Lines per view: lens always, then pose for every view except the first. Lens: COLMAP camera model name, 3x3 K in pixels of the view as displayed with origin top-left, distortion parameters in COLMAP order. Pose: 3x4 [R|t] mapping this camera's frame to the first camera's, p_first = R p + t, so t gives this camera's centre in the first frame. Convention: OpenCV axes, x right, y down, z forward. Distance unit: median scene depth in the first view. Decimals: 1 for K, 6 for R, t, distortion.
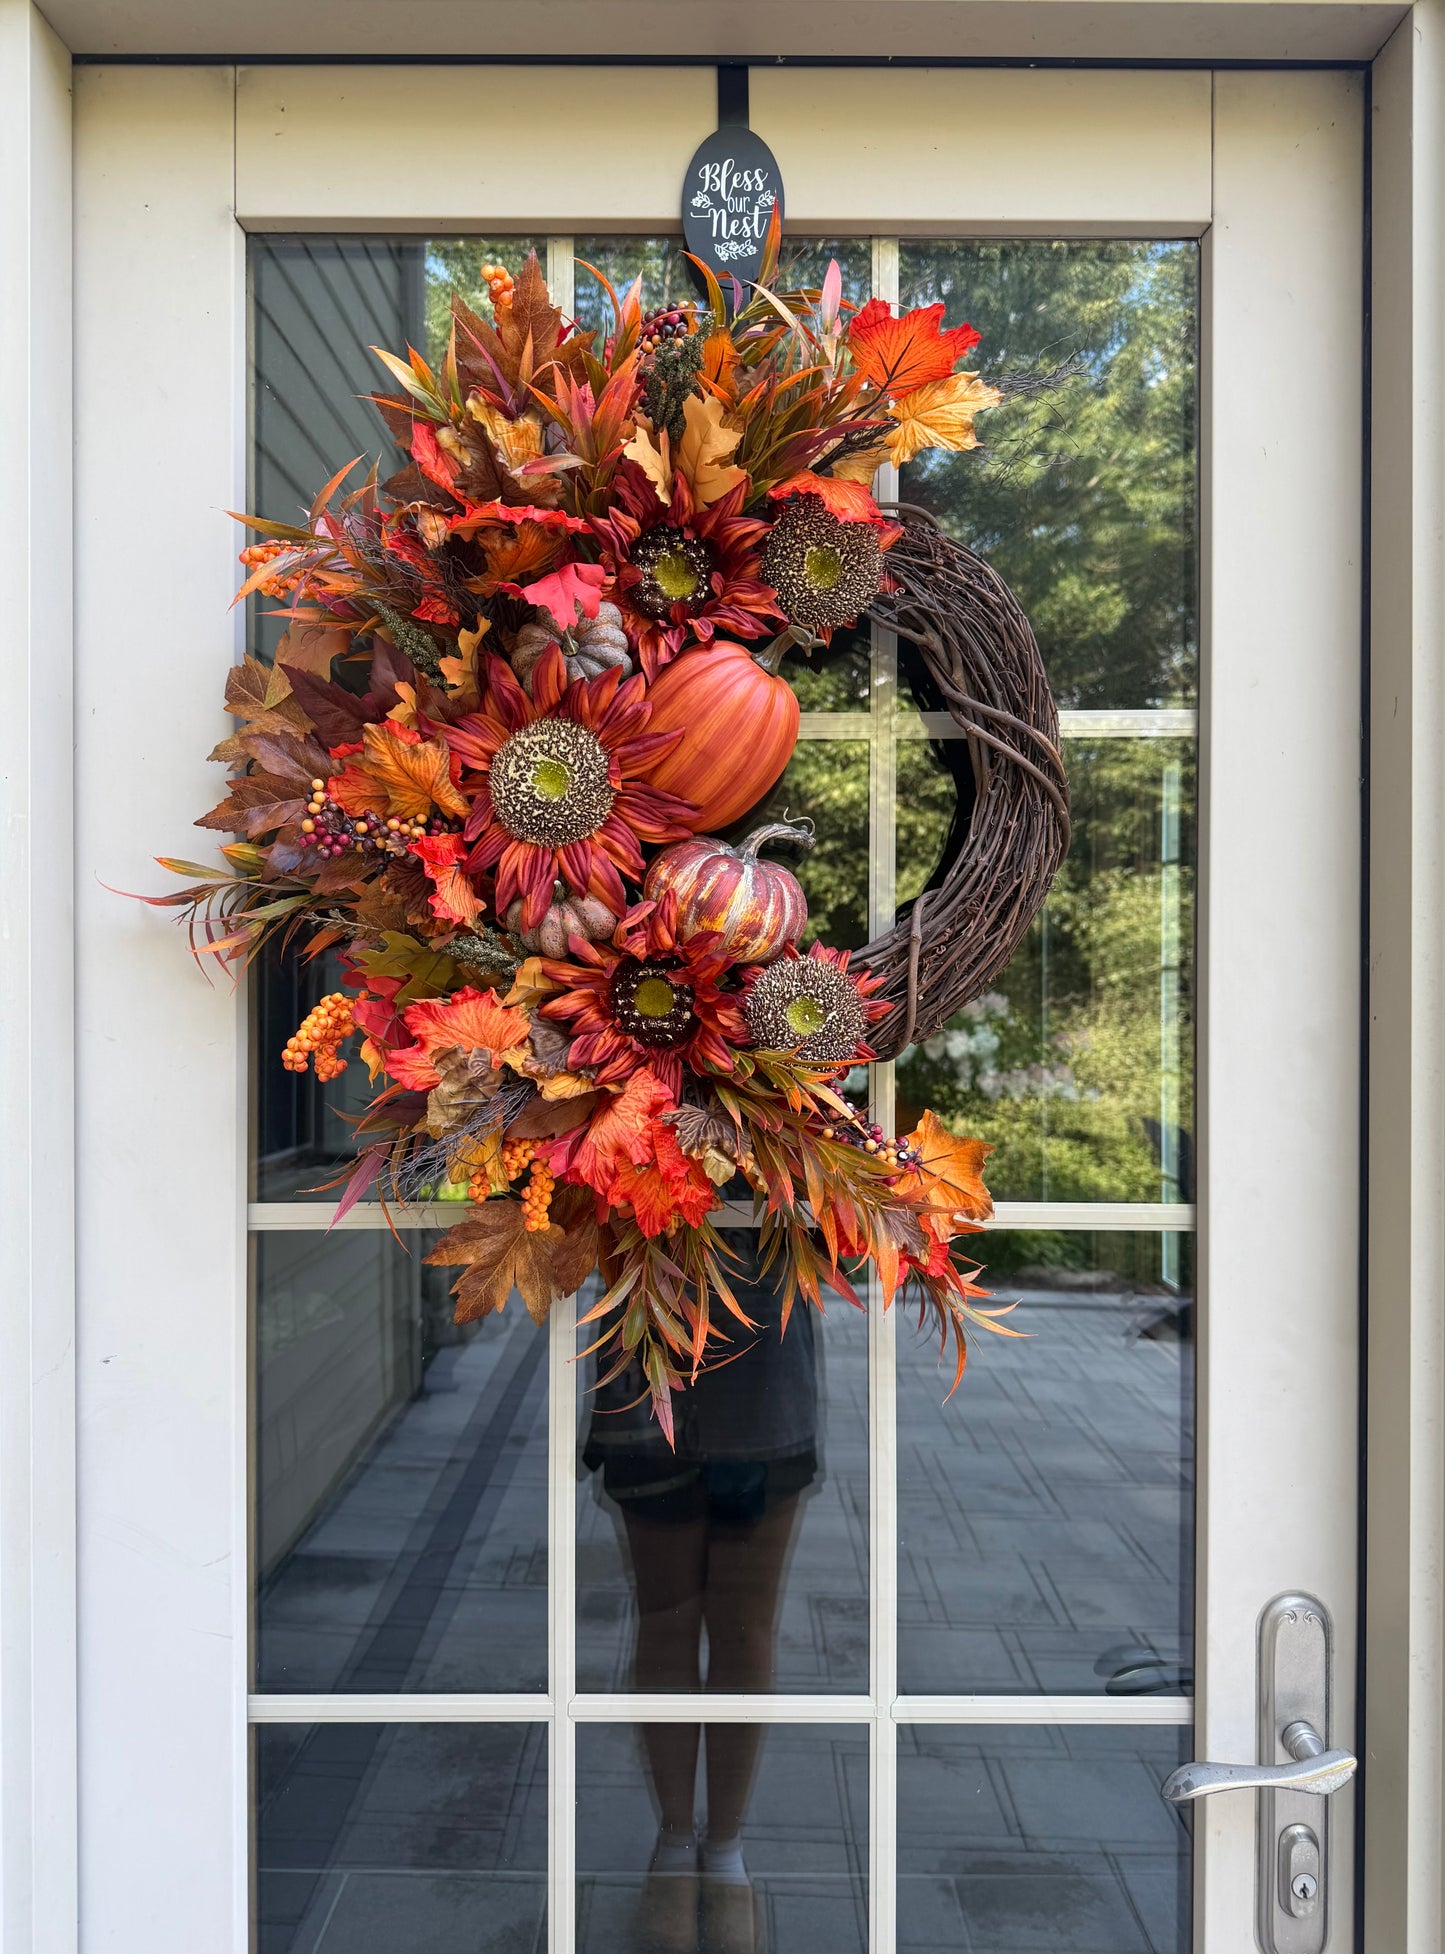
lens RADIAL K [[1373.4, 0, 724.0], [0, 1373.4, 1004.3], [0, 0, 1]] dist [0.030304, 0.007949]
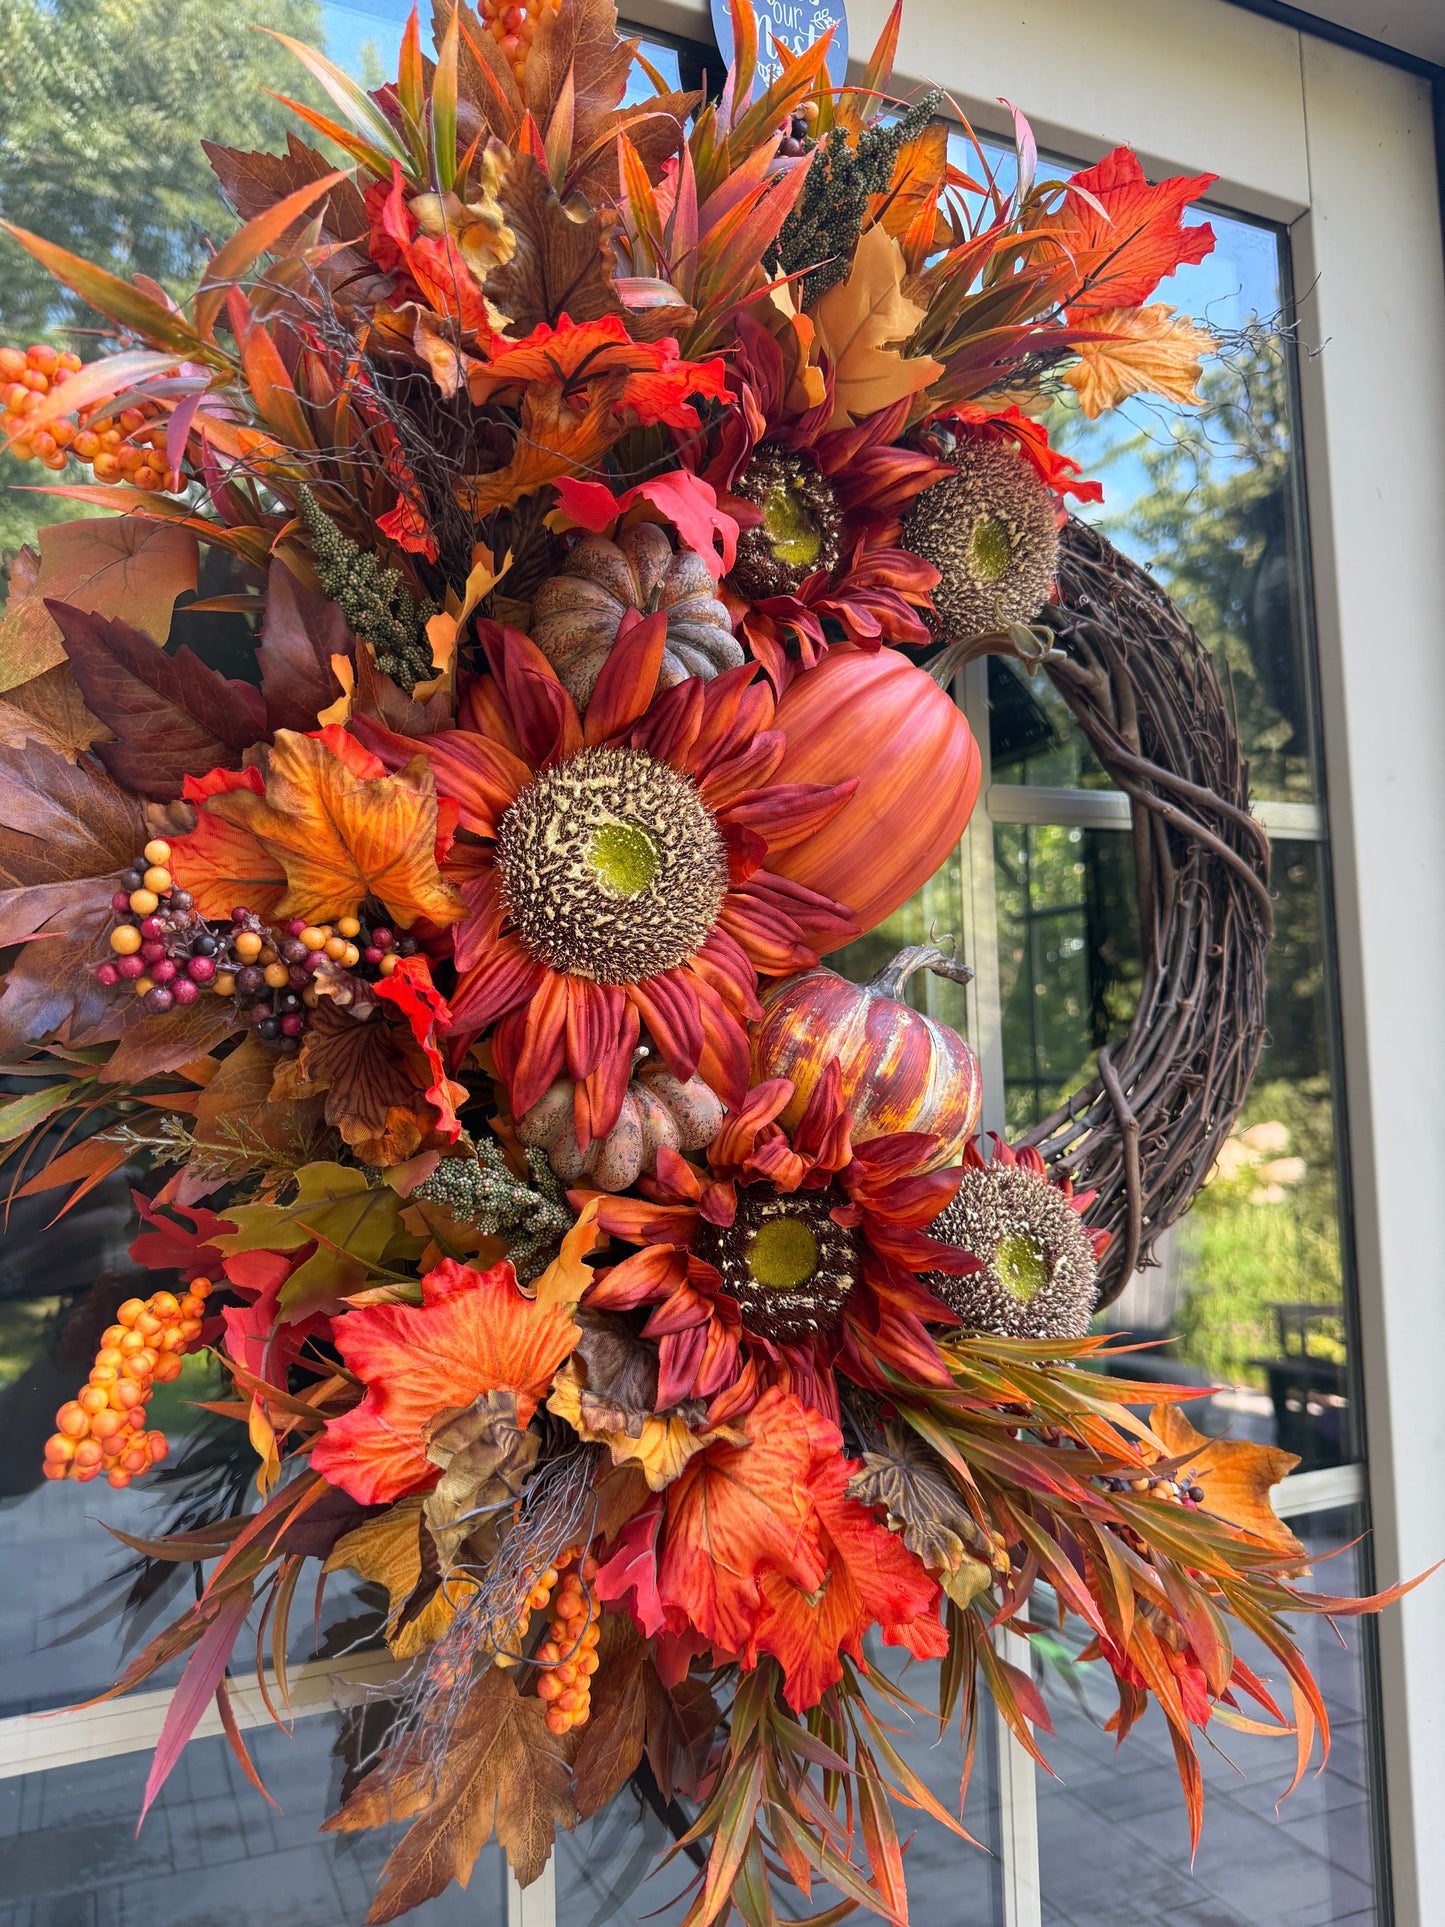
lens RADIAL K [[1369.5, 0, 710.7], [0, 1369.5, 955.9], [0, 0, 1]] dist [0.040295, -0.102102]
pose [[0.917999, 0.009670, 0.396466, -0.302482], [0.035478, 0.993692, -0.106384, -0.067436], [-0.394994, 0.111726, 0.911865, 0.499565]]
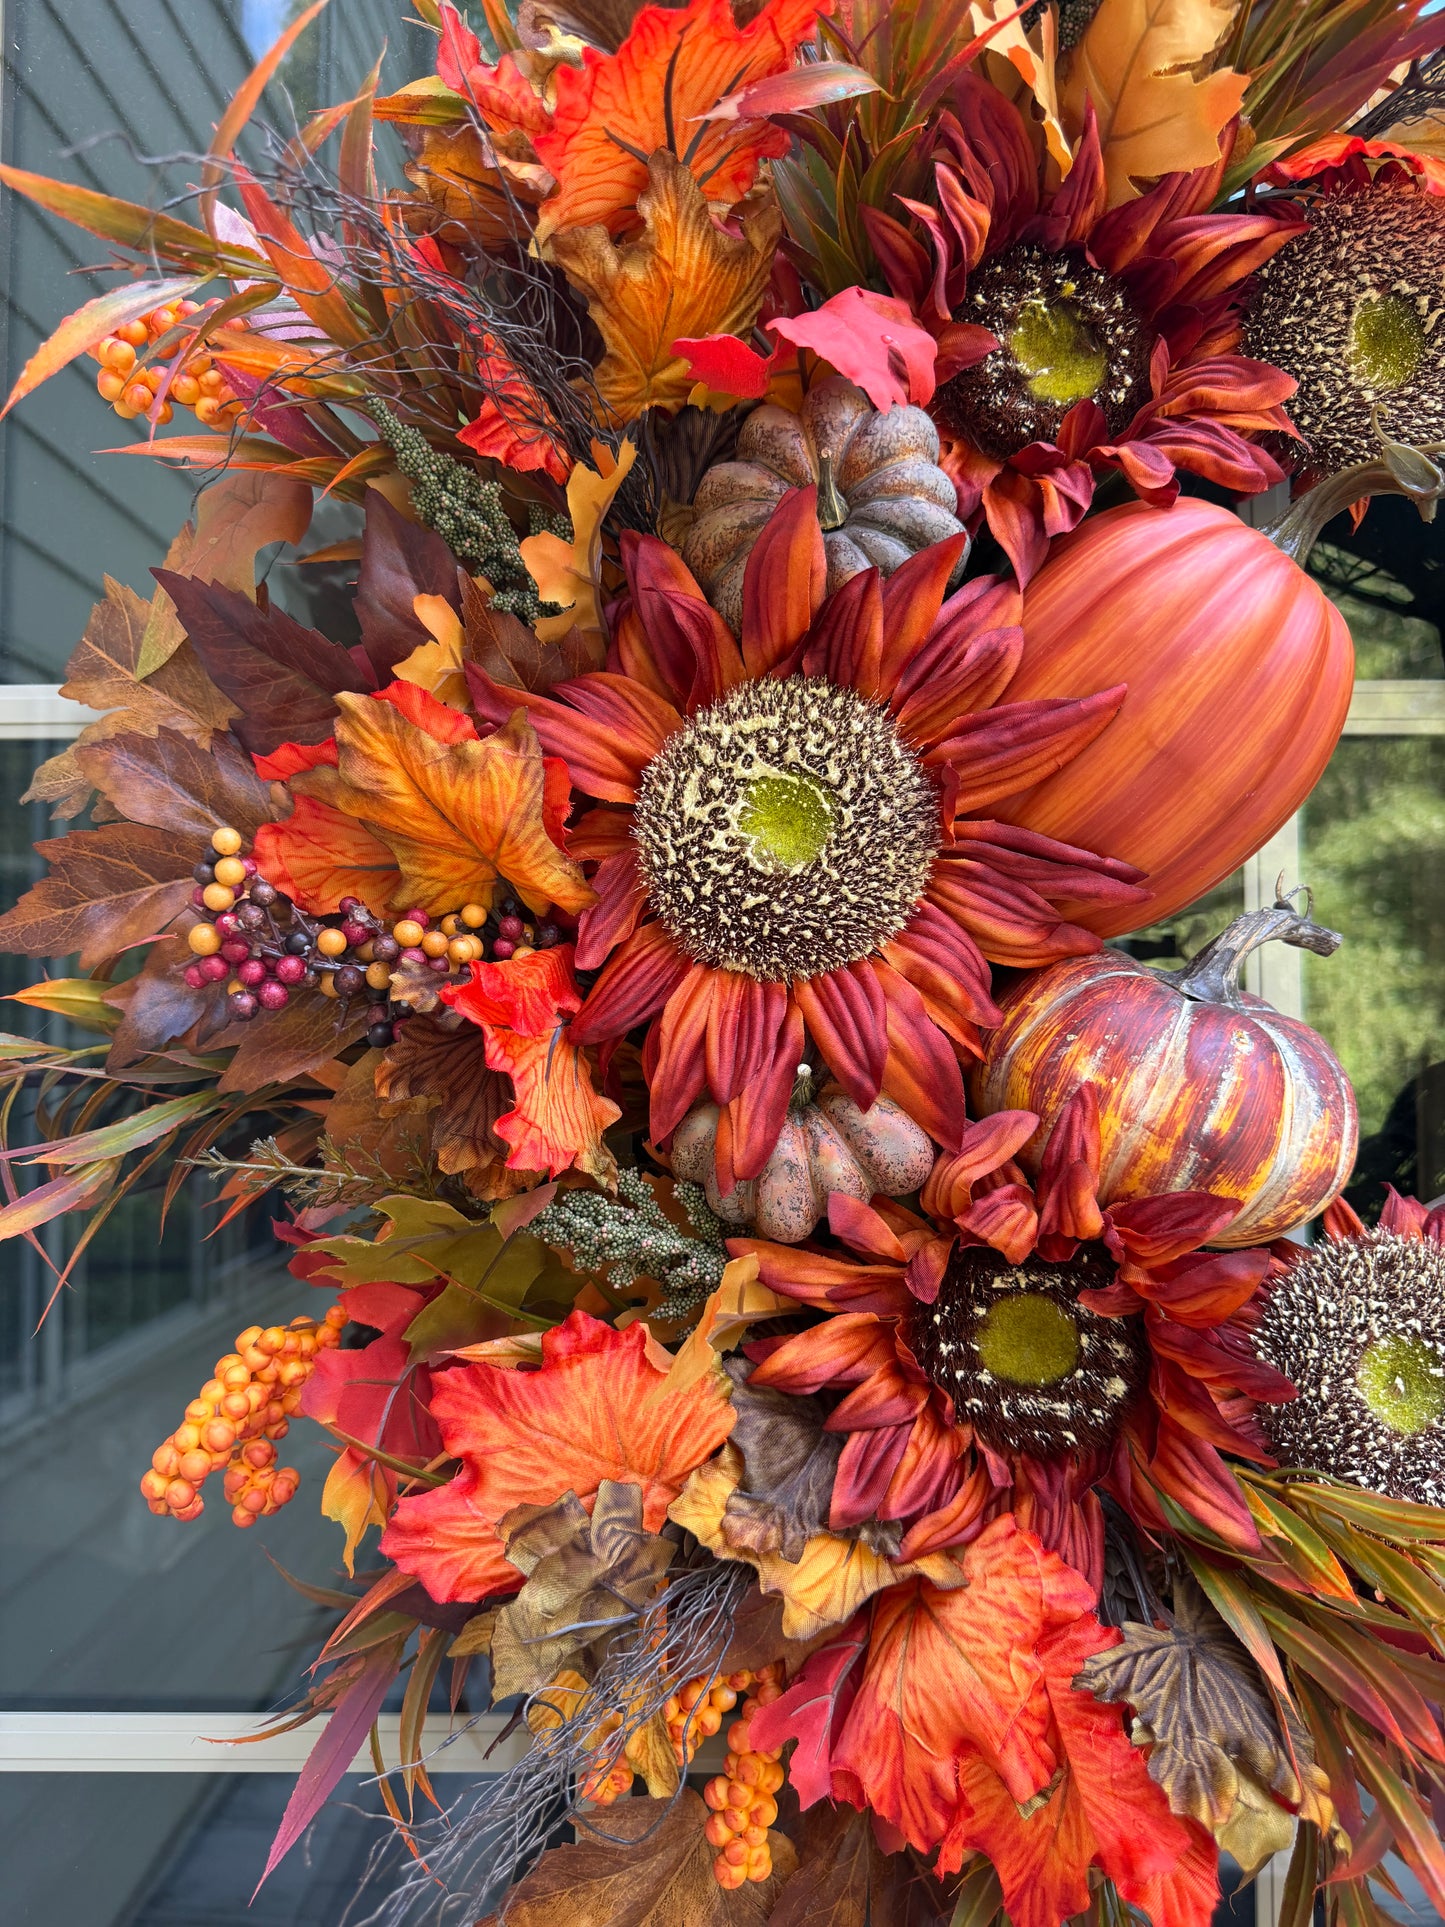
lens RADIAL K [[1369.5, 0, 730.9], [0, 1369.5, 970.0], [0, 0, 1]] dist [0.040295, -0.102102]
pose [[0.999808, -0.009992, -0.016838, -0.134297], [0.008817, 0.997615, -0.068464, -0.089466], [0.017482, 0.068302, 0.997512, 0.583547]]
